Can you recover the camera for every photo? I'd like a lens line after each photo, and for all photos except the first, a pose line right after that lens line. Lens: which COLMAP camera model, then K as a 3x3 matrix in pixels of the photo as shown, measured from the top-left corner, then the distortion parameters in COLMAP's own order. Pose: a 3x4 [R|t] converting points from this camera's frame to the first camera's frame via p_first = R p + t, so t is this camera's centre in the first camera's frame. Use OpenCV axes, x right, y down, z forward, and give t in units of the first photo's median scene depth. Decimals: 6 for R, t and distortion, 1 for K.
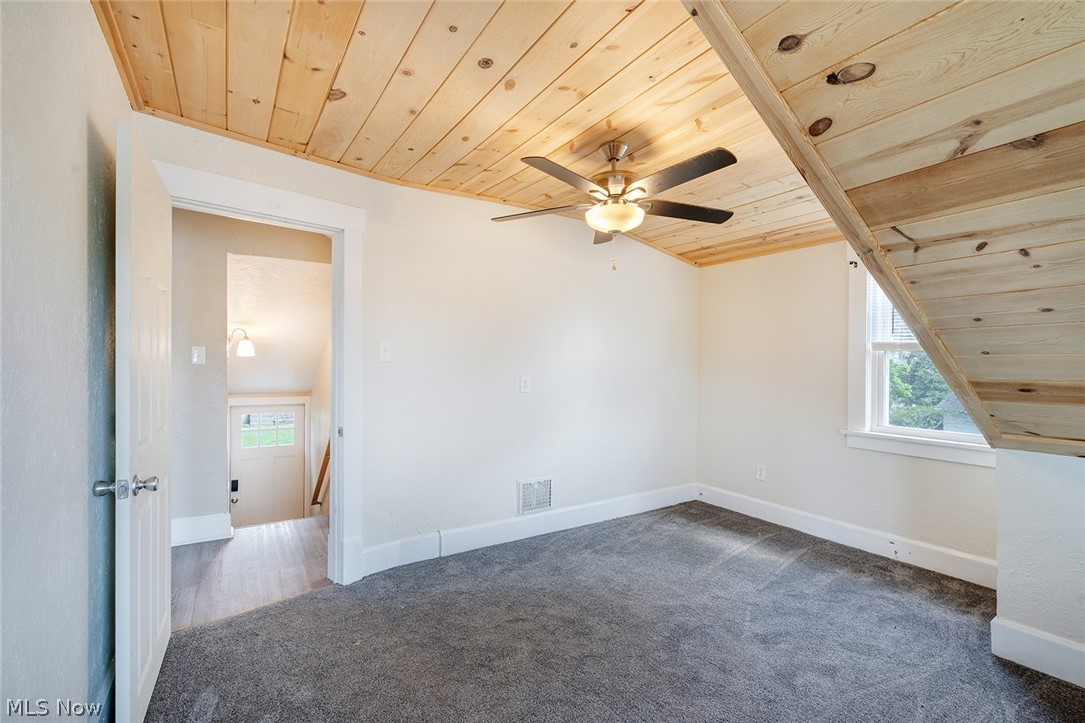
lens RADIAL K [[485.0, 0, 542.5], [0, 485.0, 361.5], [0, 0, 1]] dist [0.001661, 0.000722]
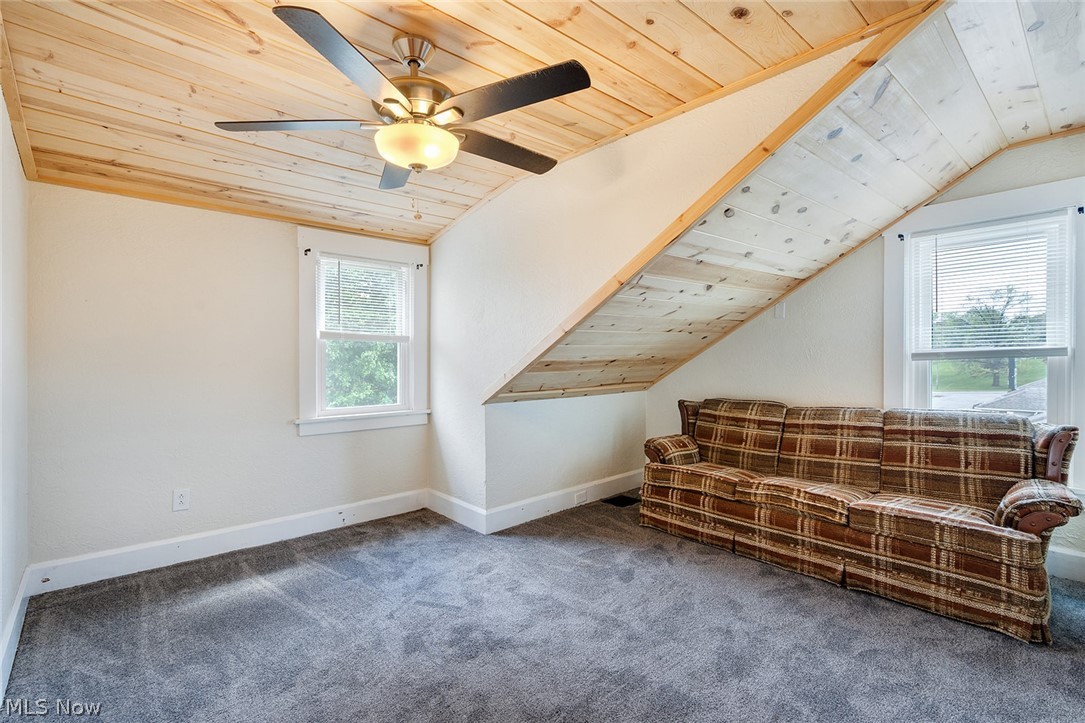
lens RADIAL K [[504.5, 0, 542.5], [0, 504.5, 361.5], [0, 0, 1]] dist [0.001041, 0.000418]
pose [[-0.146081, -0.017793, 0.989113, -0.493709], [0.002145, 0.999830, 0.018303, 0.007969], [-0.989270, 0.004795, -0.146018, 0.729772]]
